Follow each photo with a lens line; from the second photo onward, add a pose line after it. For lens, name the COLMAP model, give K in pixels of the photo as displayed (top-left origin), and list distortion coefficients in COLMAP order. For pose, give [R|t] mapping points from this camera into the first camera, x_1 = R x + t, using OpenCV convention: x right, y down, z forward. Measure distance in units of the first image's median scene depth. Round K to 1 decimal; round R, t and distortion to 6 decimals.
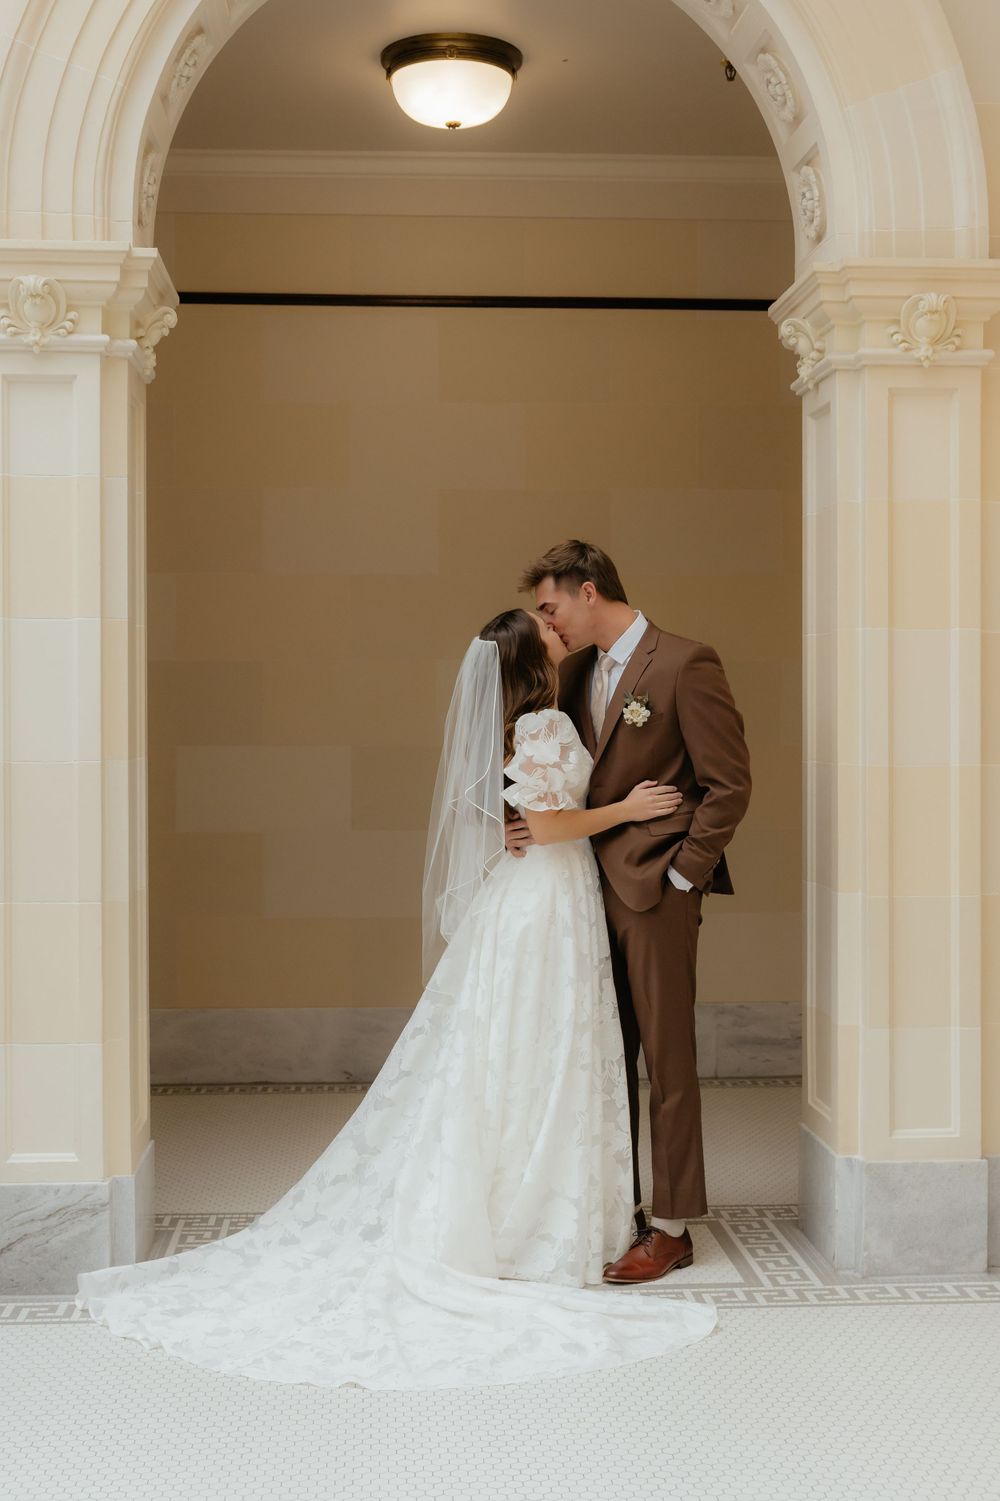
lens RADIAL K [[1760.6, 0, 446.0], [0, 1760.6, 726.9], [0, 0, 1]] dist [-0.010764, 0.000000]
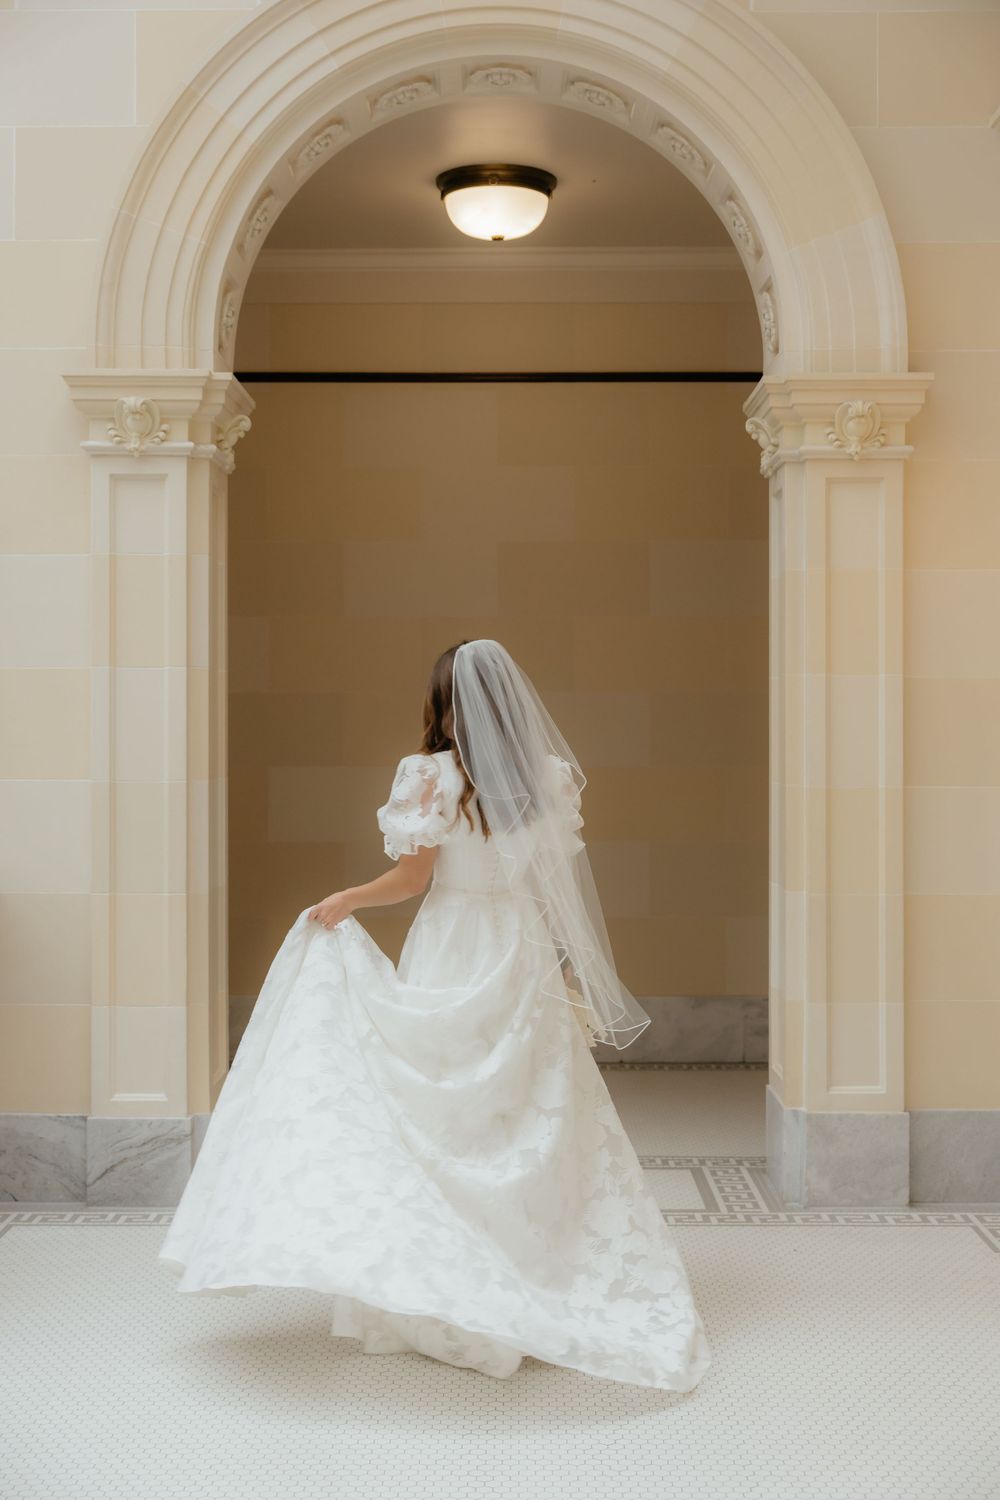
lens RADIAL K [[1893.0, 0, 502.5], [0, 1893.0, 725.8], [0, 0, 1]] dist [-0.004811, 0.000000]
pose [[0.998117, 0.002023, -0.061309, 0.108124], [-0.002686, 0.999939, -0.010740, -0.005539], [0.061284, 0.010884, 0.998061, -0.322887]]
